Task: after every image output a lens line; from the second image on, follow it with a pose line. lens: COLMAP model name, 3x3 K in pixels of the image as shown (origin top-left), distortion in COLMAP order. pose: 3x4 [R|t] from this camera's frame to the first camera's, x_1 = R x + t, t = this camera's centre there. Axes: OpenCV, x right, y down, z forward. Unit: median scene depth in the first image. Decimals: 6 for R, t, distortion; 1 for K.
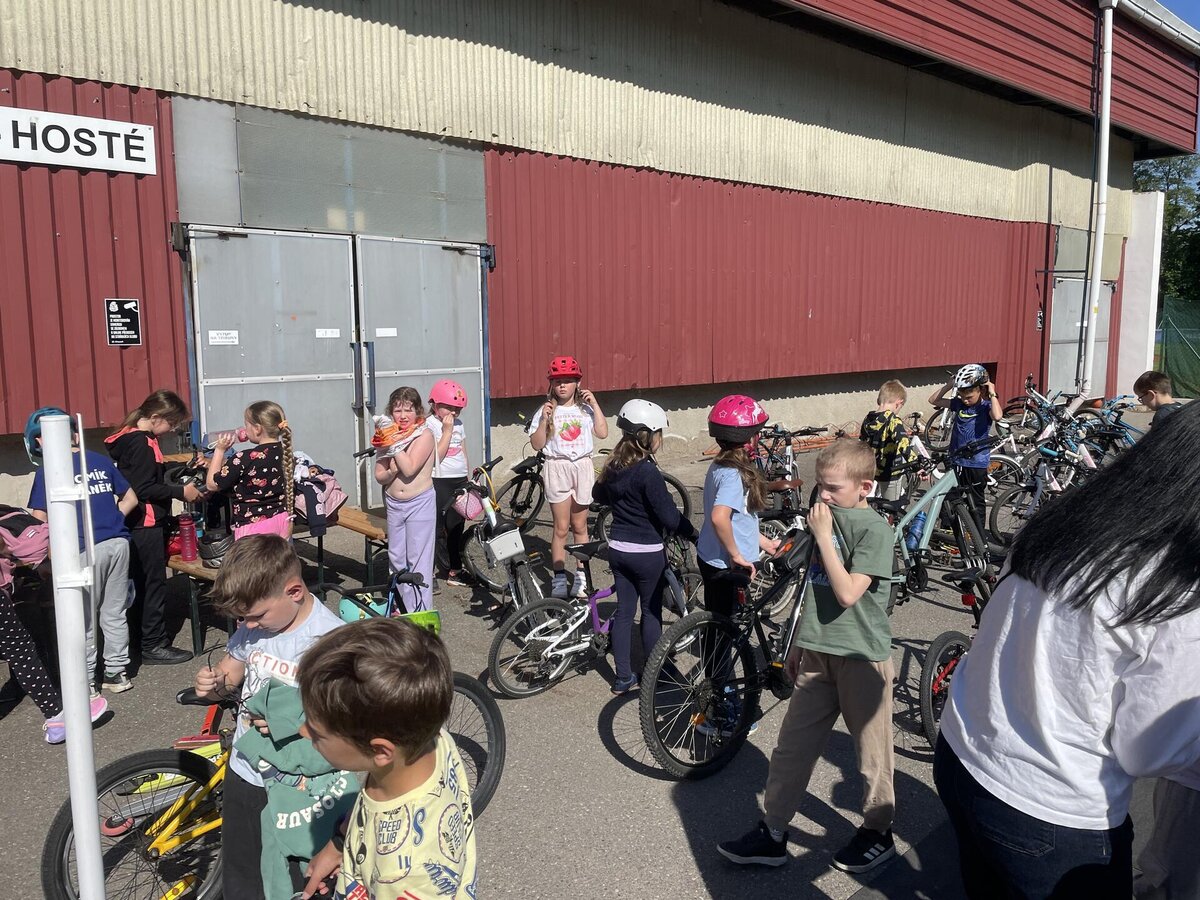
lens RADIAL K [[915.3, 0, 602.6], [0, 915.3, 454.2], [0, 0, 1]] dist [-0.005615, -0.010865]
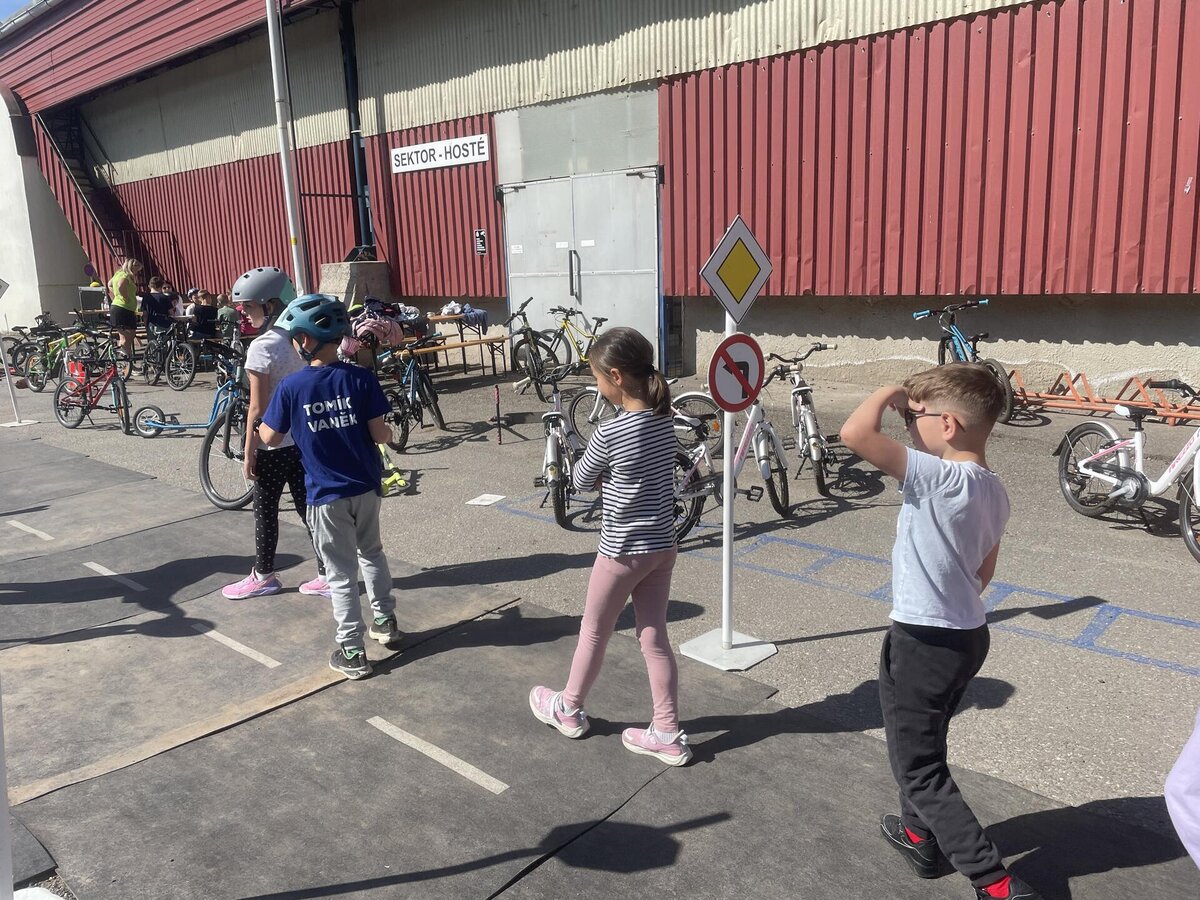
lens RADIAL K [[913.5, 0, 599.5], [0, 913.5, 444.6], [0, 0, 1]] dist [0.083714, -0.105278]
pose [[0.097165, 0.195281, -0.975922, 1.481884], [-0.102861, 0.977281, 0.185312, -0.111950], [0.989939, 0.082379, 0.115044, 1.062176]]
